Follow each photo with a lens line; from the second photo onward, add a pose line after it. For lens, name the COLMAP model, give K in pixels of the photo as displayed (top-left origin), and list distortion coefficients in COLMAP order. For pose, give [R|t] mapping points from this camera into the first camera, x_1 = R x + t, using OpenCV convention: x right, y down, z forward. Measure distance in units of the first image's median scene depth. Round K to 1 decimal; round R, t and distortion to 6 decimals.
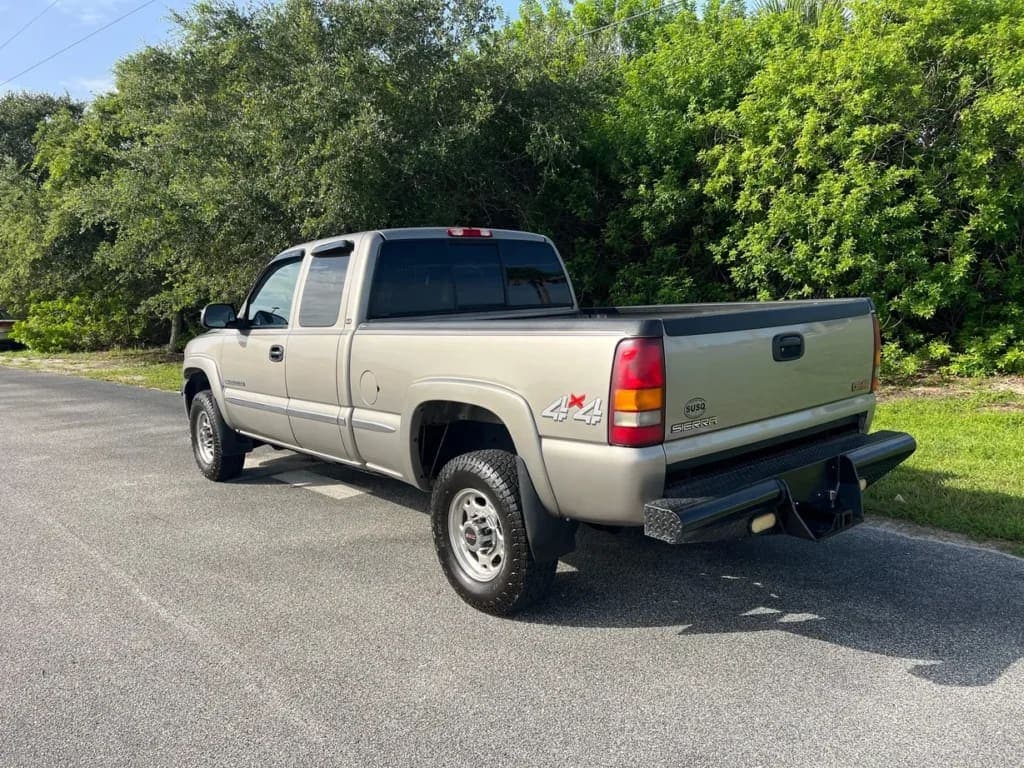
lens RADIAL K [[778.9, 0, 512.0], [0, 778.9, 384.0], [0, 0, 1]] dist [0.029162, -0.030987]
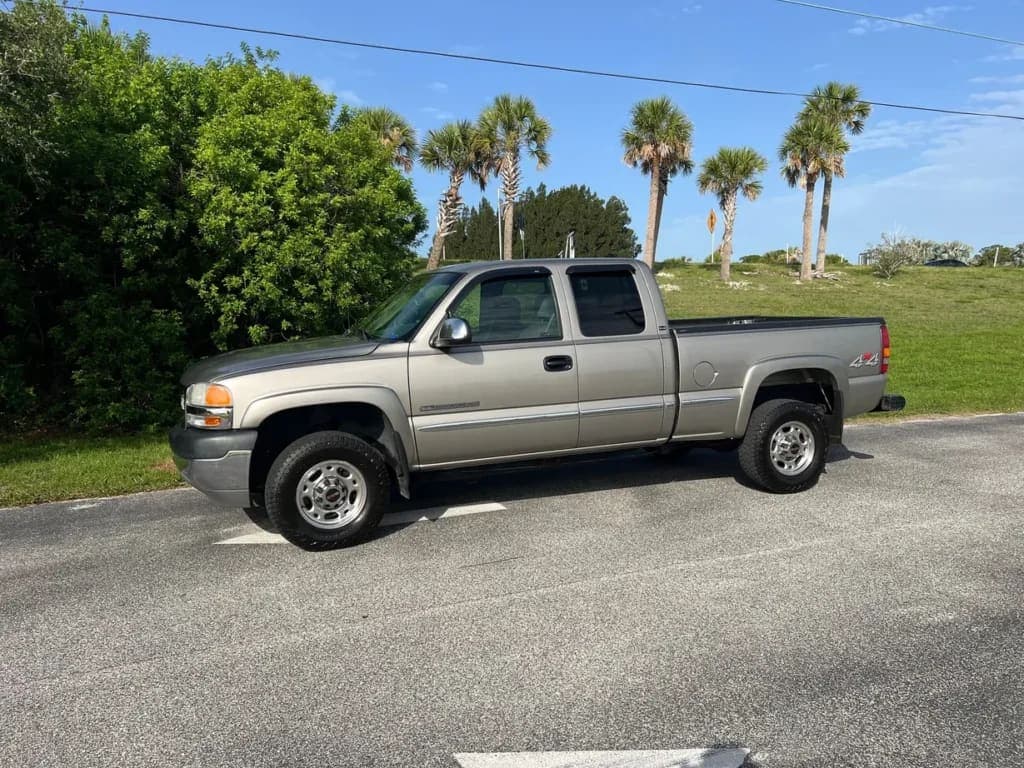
lens RADIAL K [[769.1, 0, 512.1], [0, 769.1, 379.2], [0, 0, 1]] dist [0.030027, -0.004405]
pose [[0.319177, -0.059347, 0.945835, -0.626002], [0.124616, 0.992000, 0.020192, -0.022440], [-0.939466, 0.111421, 0.324019, 0.345838]]
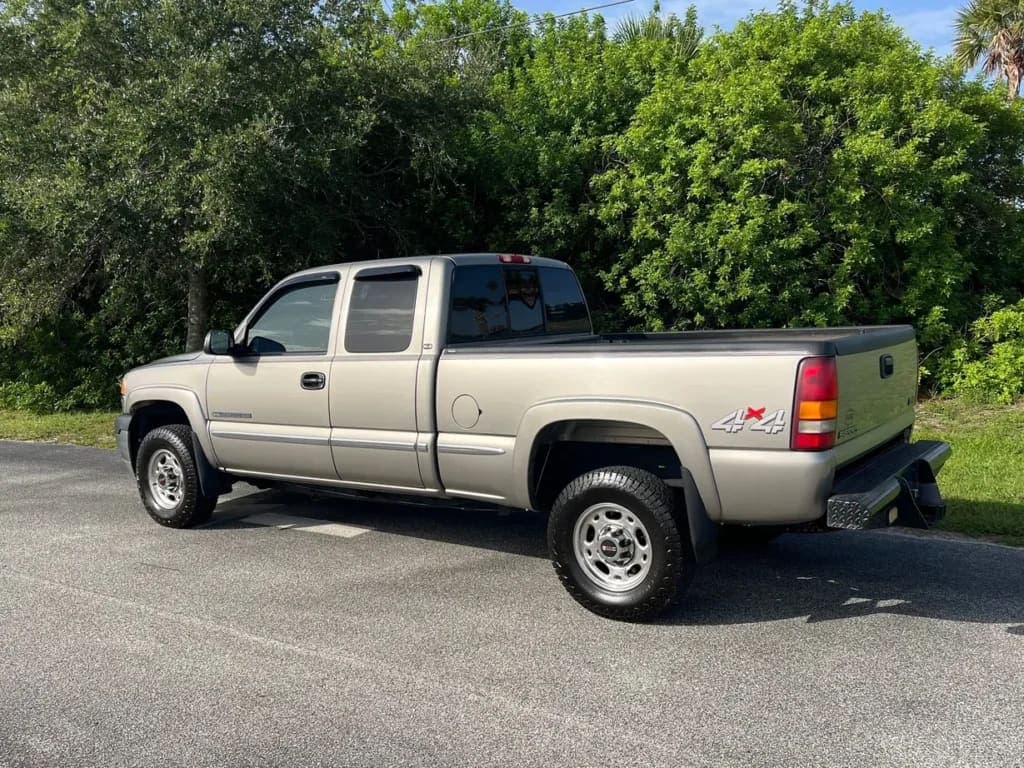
lens RADIAL K [[903.0, 0, 491.6], [0, 903.0, 384.9], [0, 0, 1]] dist [0.054933, -0.080269]
pose [[0.969610, -0.010564, 0.244428, -0.171971], [0.021533, 0.998875, -0.042250, 0.007831], [-0.243707, 0.046229, 0.968747, -0.053629]]
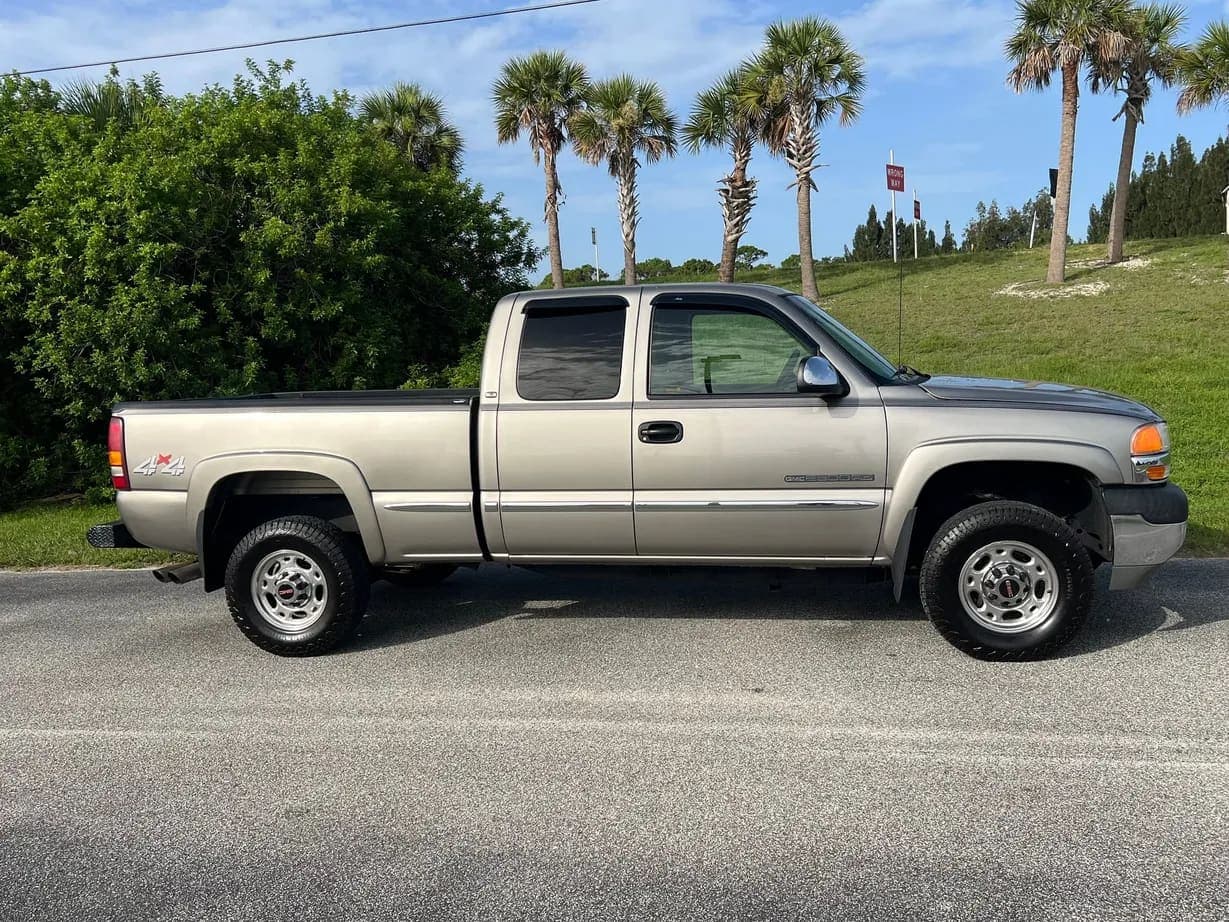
lens RADIAL K [[1053.7, 0, 618.8], [0, 1053.7, 481.3], [0, 0, 1]] dist [0.025026, -0.014497]
pose [[0.803128, -0.089223, 0.589088, 0.086474], [0.111396, 0.993775, -0.001354, 0.062831], [-0.585300, 0.066710, 0.808068, -0.499752]]
